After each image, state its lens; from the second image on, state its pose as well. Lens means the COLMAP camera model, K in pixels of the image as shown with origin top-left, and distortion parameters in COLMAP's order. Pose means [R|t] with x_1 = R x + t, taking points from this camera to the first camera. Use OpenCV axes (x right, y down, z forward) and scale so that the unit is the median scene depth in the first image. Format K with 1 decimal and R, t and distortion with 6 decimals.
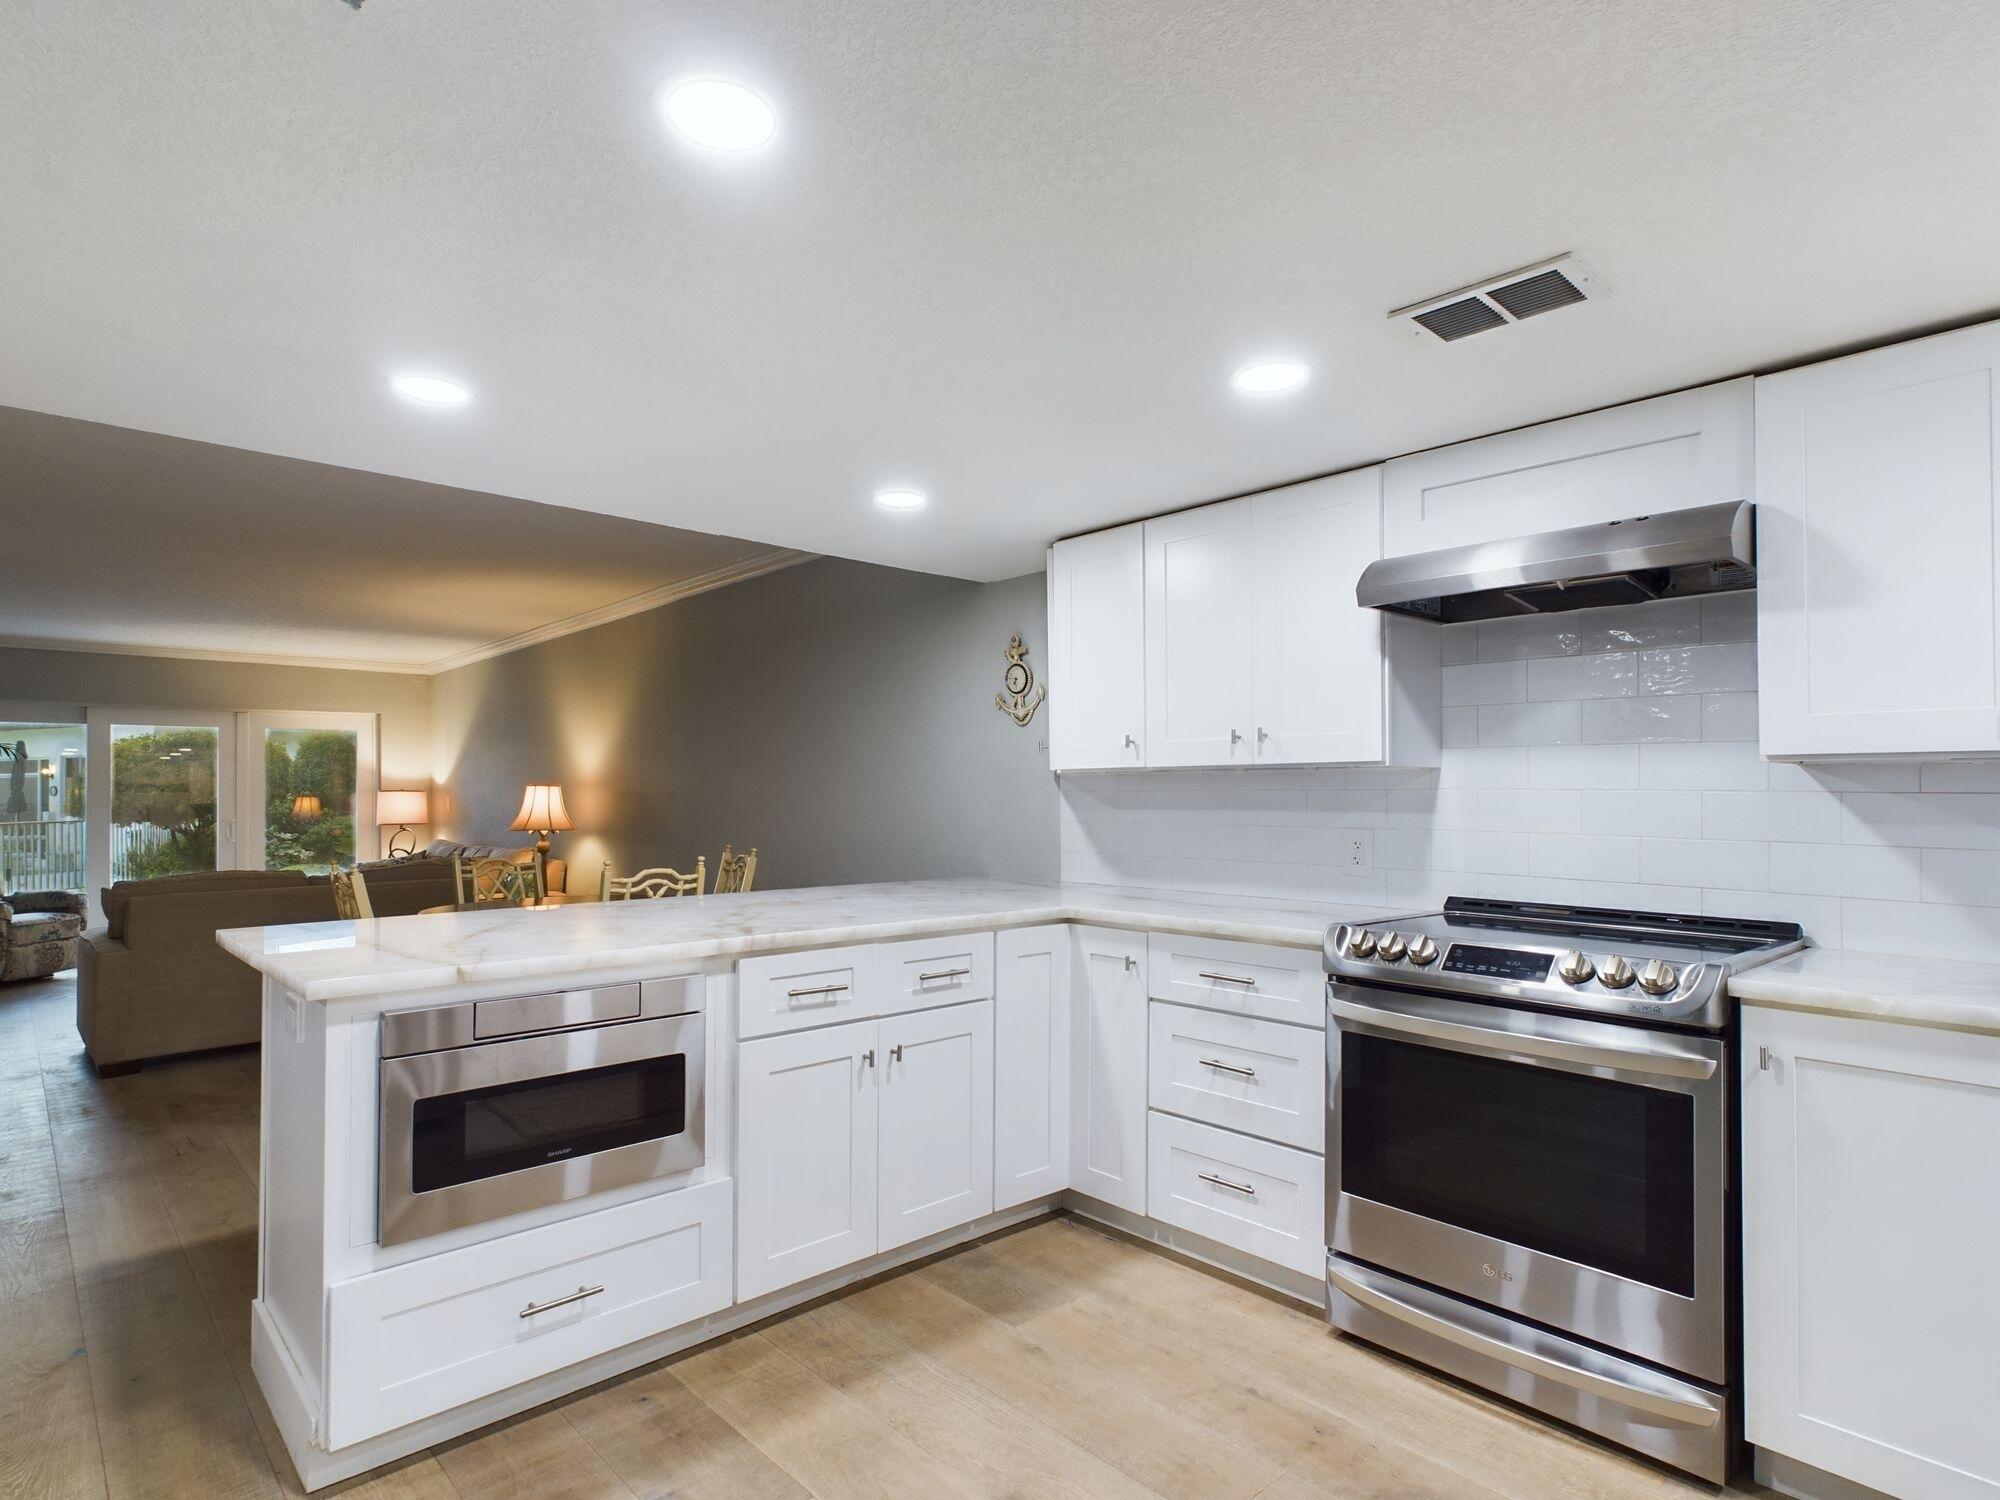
lens RADIAL K [[1071.6, 0, 993.9], [0, 1071.6, 772.7], [0, 0, 1]] dist [0.002124, -0.001159]
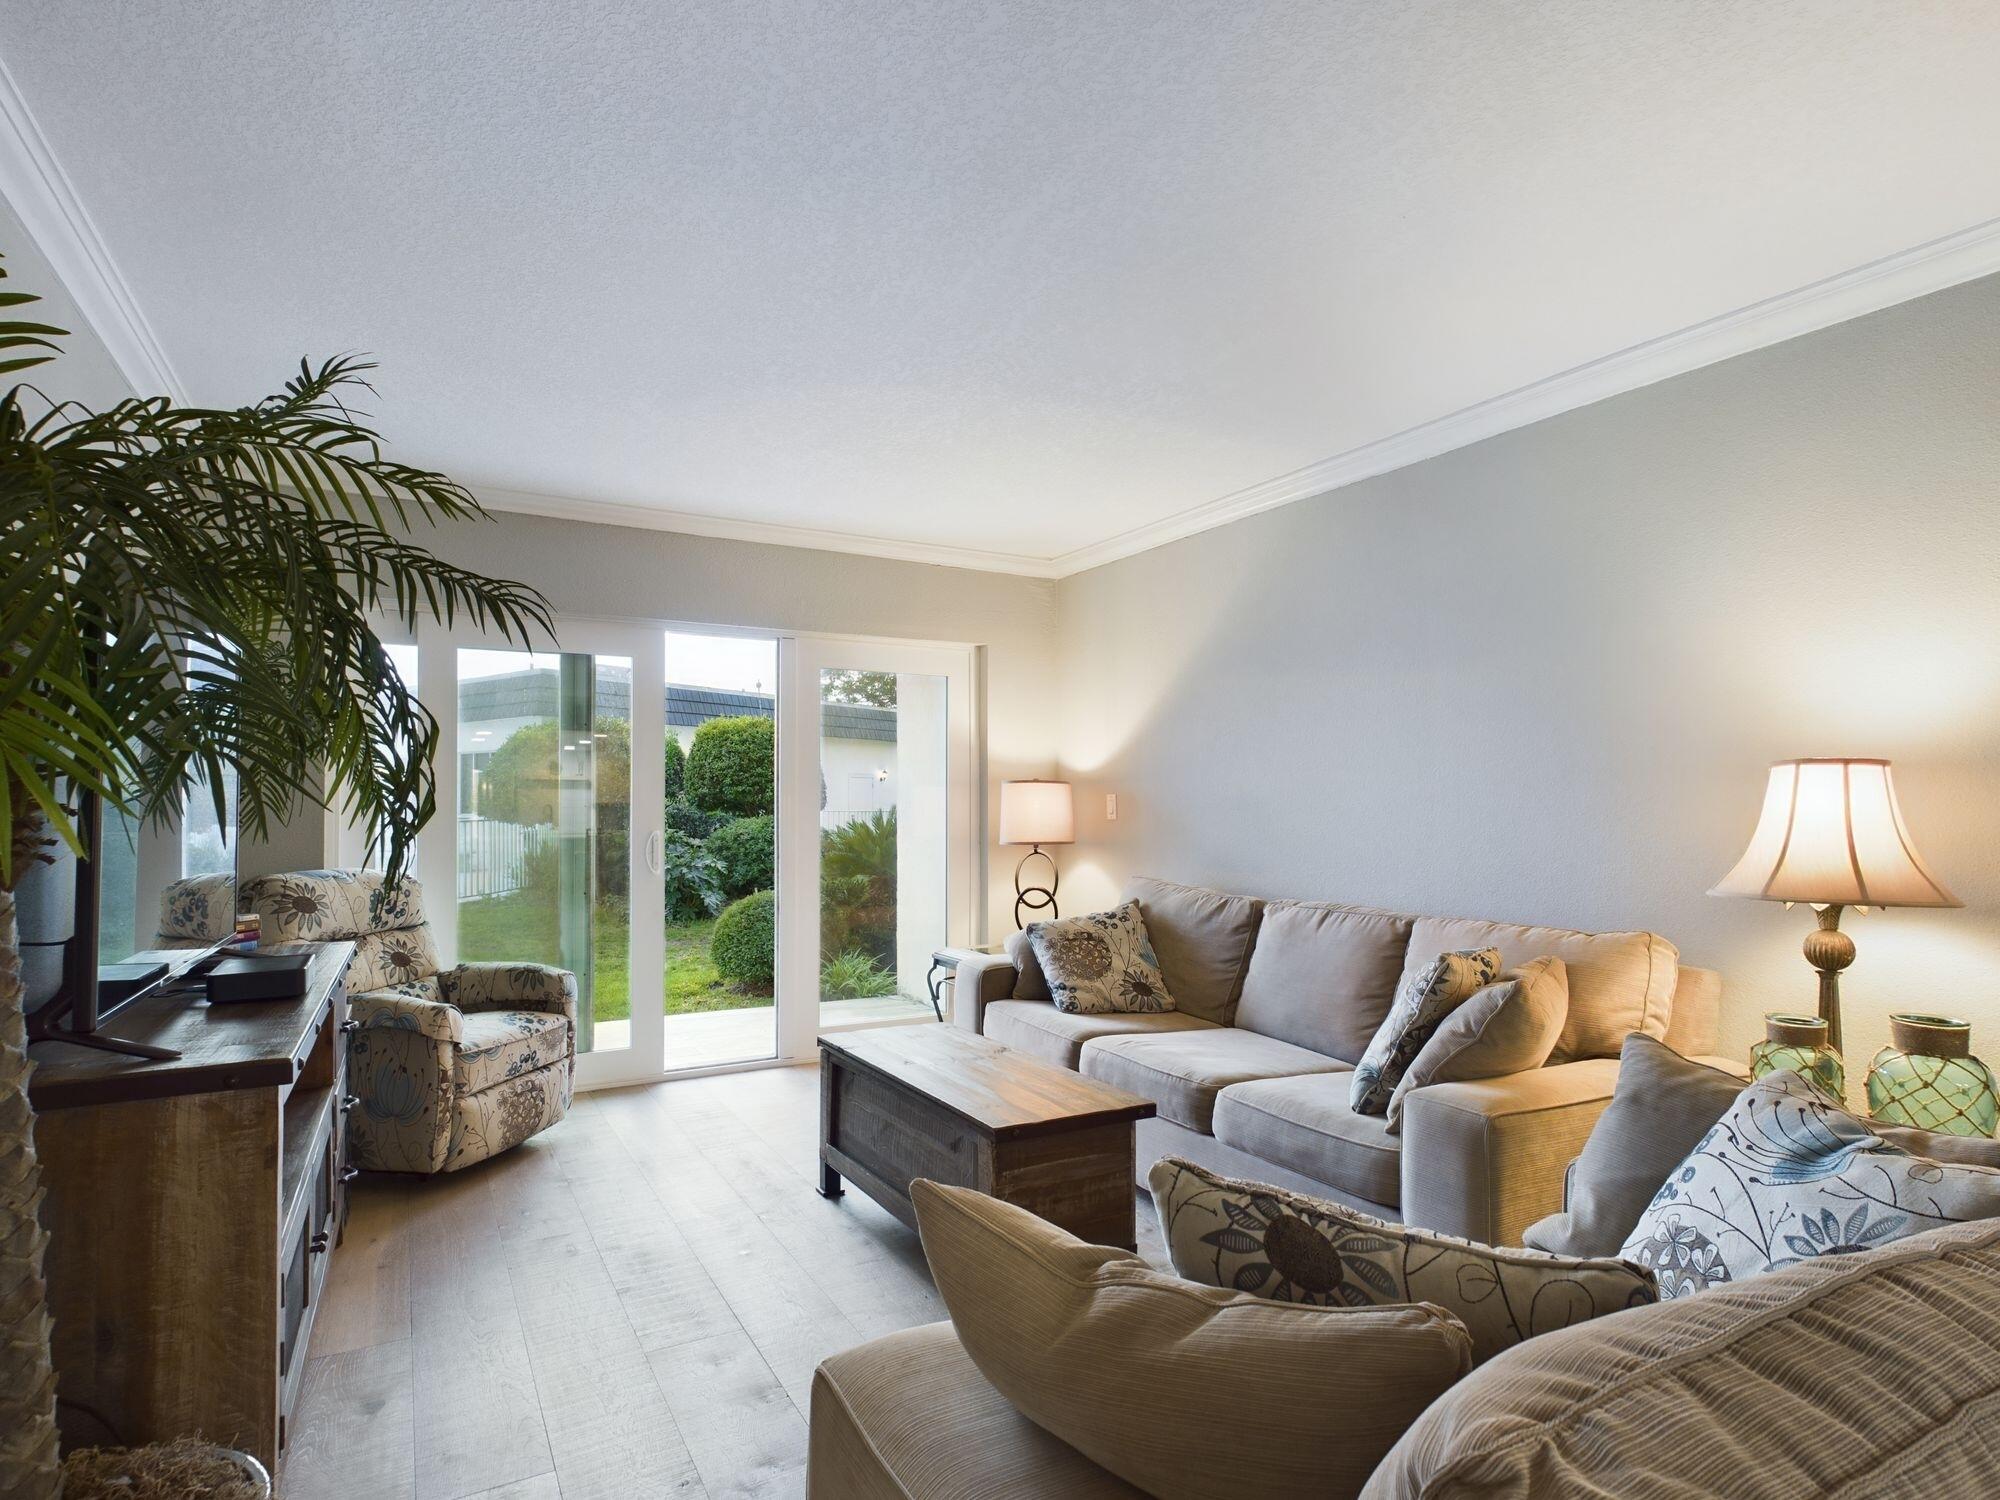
lens RADIAL K [[1071.6, 0, 993.9], [0, 1071.6, 772.7], [0, 0, 1]] dist [0.002124, -0.001159]
pose [[0.970344, -0.000272, -0.241729, -0.540539], [-0.000467, 0.999995, -0.003001, 0.016821], [0.241729, 0.003025, 0.970339, 0.562182]]
